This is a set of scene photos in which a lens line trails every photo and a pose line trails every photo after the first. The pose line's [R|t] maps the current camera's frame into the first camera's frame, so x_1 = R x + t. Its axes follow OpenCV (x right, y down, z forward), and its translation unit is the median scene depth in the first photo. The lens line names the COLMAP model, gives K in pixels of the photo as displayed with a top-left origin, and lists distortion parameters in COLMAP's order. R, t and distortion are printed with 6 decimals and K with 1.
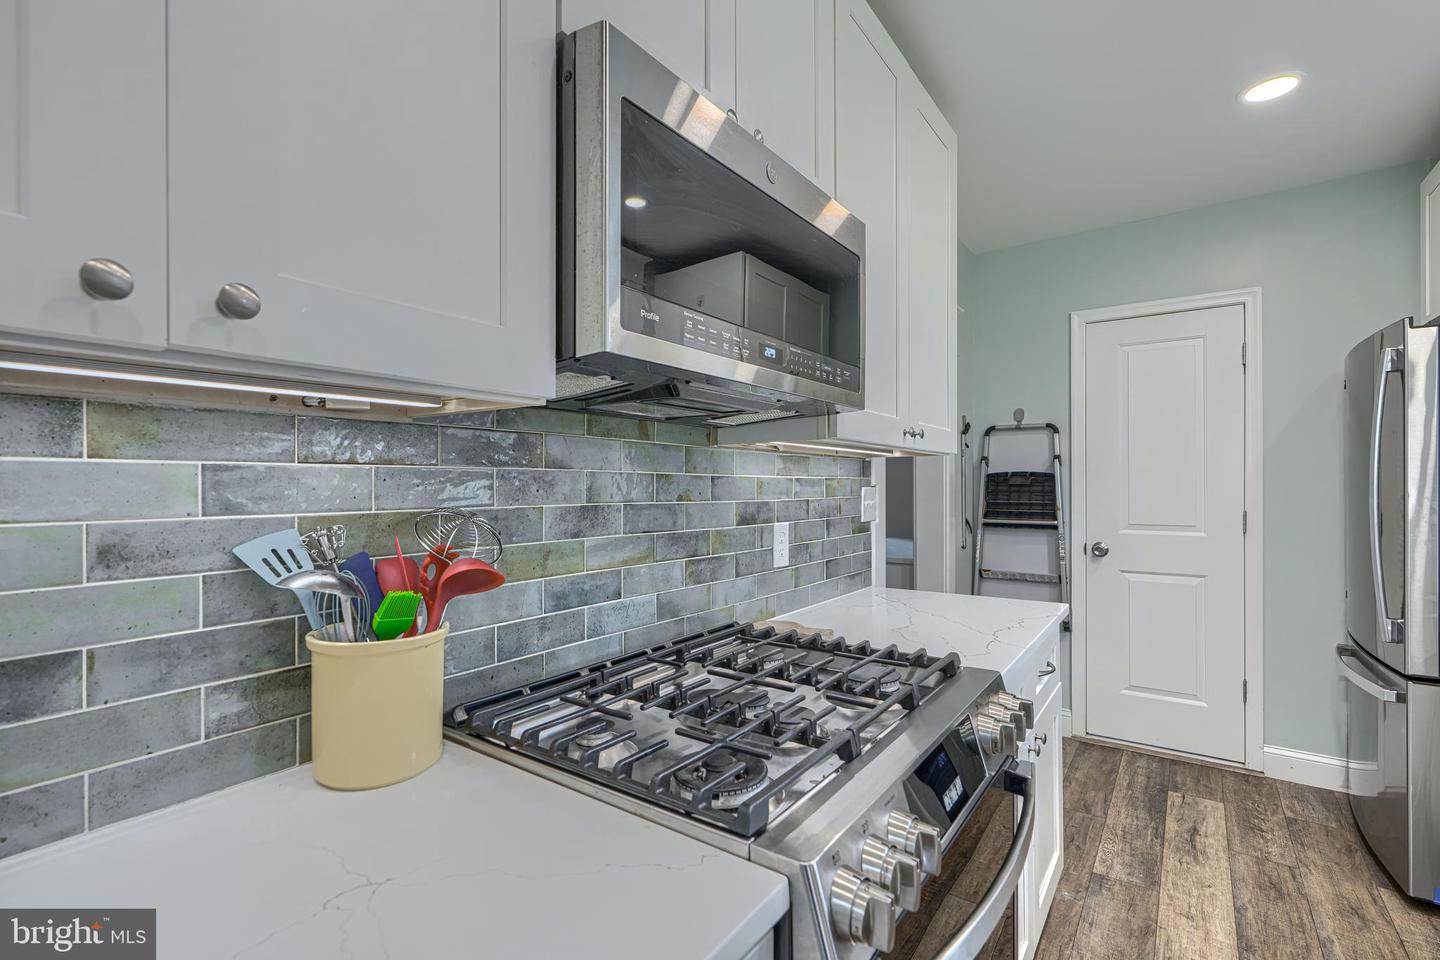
lens RADIAL K [[660.2, 0, 718.6], [0, 660.2, 490.0], [0, 0, 1]] dist [0.002331, -0.000037]
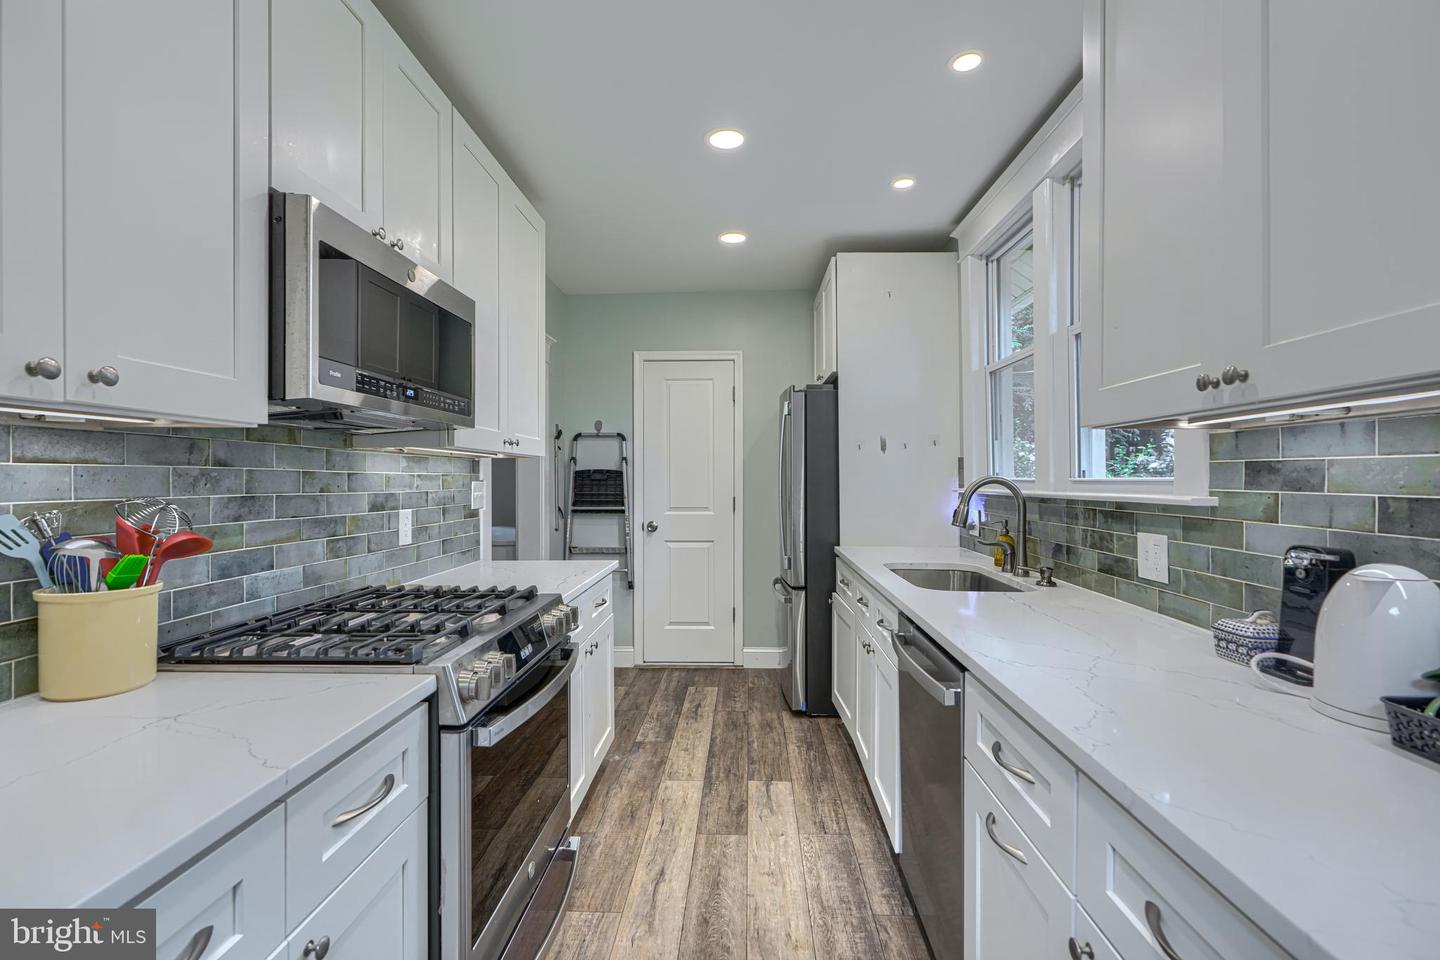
lens RADIAL K [[660.2, 0, 718.6], [0, 660.2, 490.0], [0, 0, 1]] dist [0.002331, -0.000037]
pose [[0.840260, -0.006160, 0.542149, -0.088131], [0.001296, 0.999955, 0.009352, 0.001142], [-0.542183, -0.007156, 0.840230, -0.391599]]
